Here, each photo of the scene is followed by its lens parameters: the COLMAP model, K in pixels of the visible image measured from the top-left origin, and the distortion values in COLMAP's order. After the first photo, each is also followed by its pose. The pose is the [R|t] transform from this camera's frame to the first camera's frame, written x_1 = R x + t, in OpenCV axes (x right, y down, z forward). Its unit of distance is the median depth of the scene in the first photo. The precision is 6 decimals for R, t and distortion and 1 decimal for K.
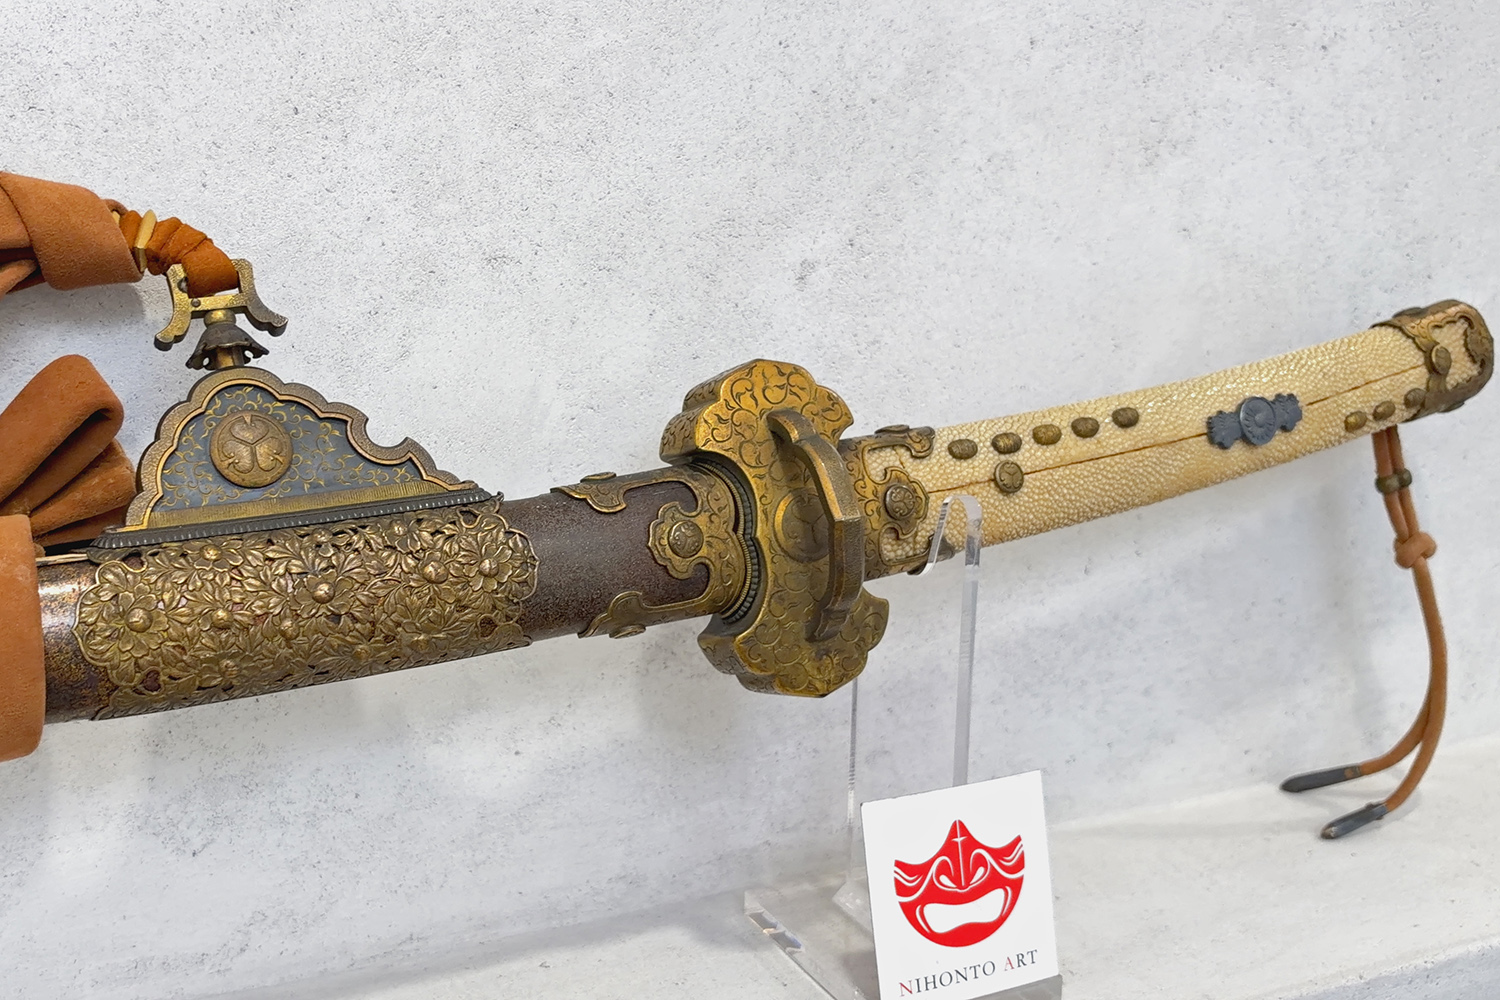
lens RADIAL K [[1318.6, 0, 750.0], [0, 1318.6, 500.0], [0, 0, 1]] dist [0.015859, -0.021430]
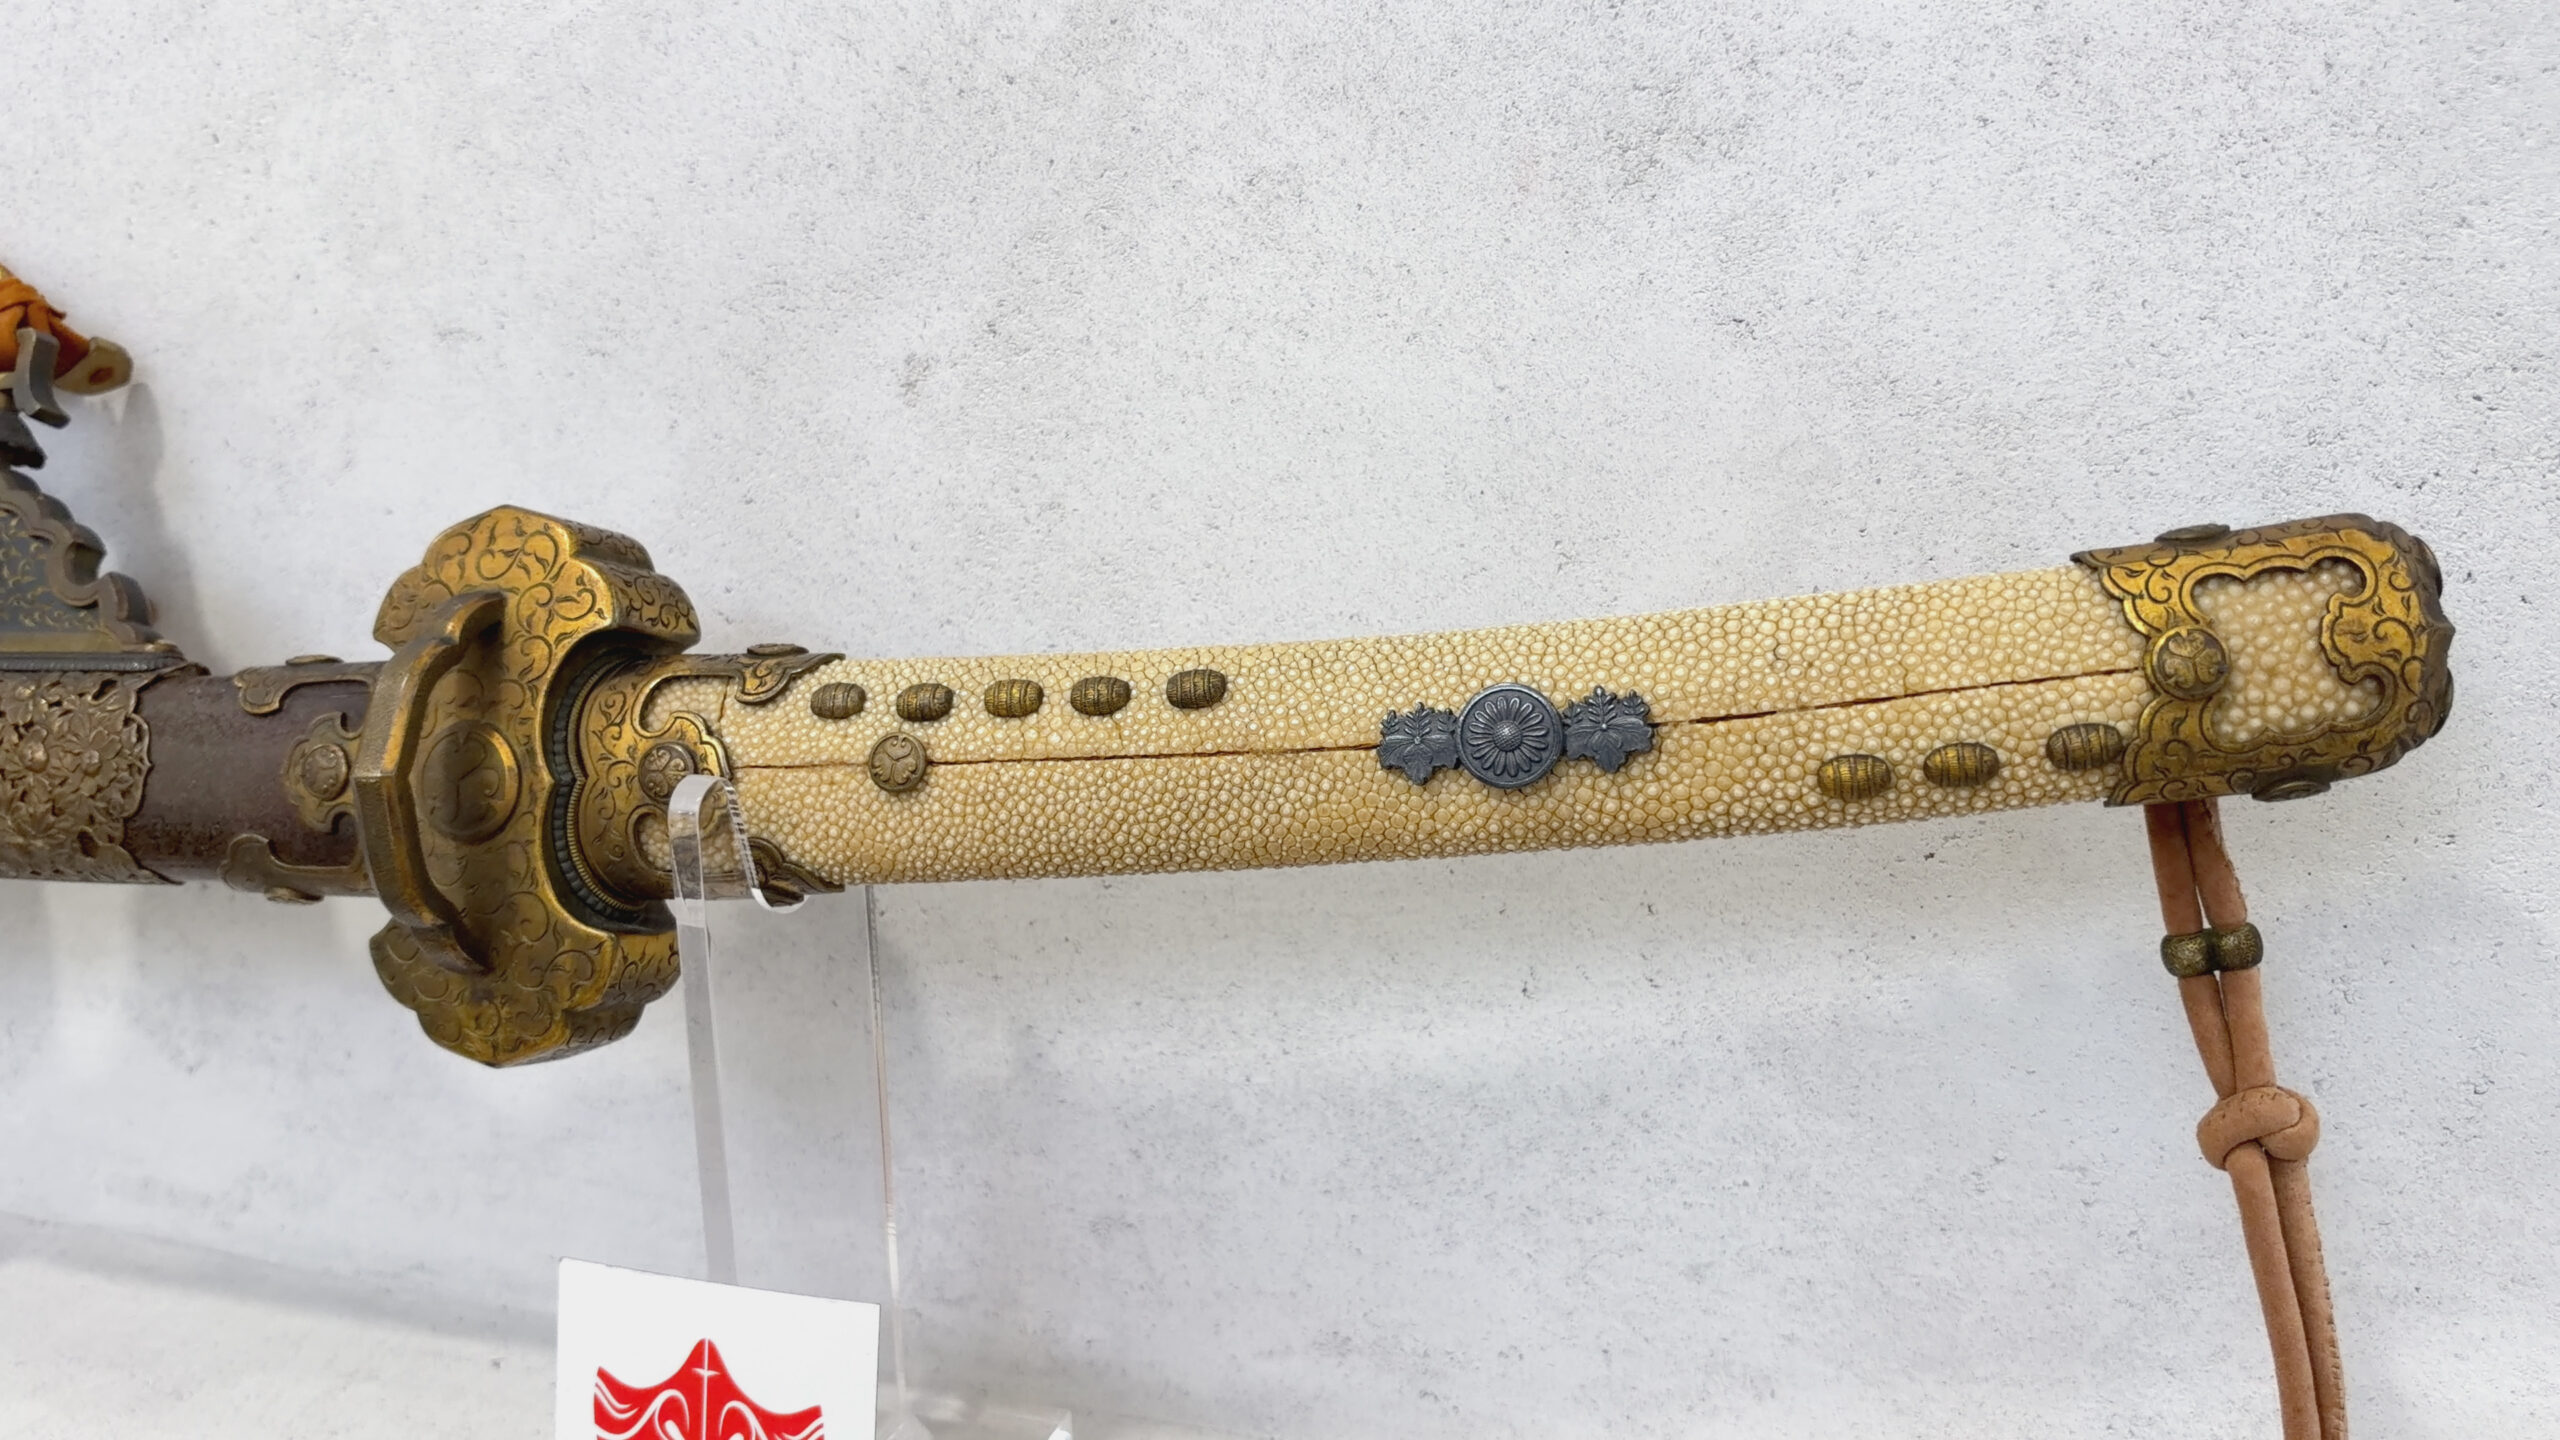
lens RADIAL K [[1971.6, 0, 1280.0], [0, 1971.6, 720.0], [0, 0, 1]] dist [0.169838, -0.373196]
pose [[0.784354, 0.143817, -0.603412, 0.705673], [-0.137818, 0.988843, 0.056536, -0.089743], [0.604810, 0.038817, 0.795423, 0.375730]]
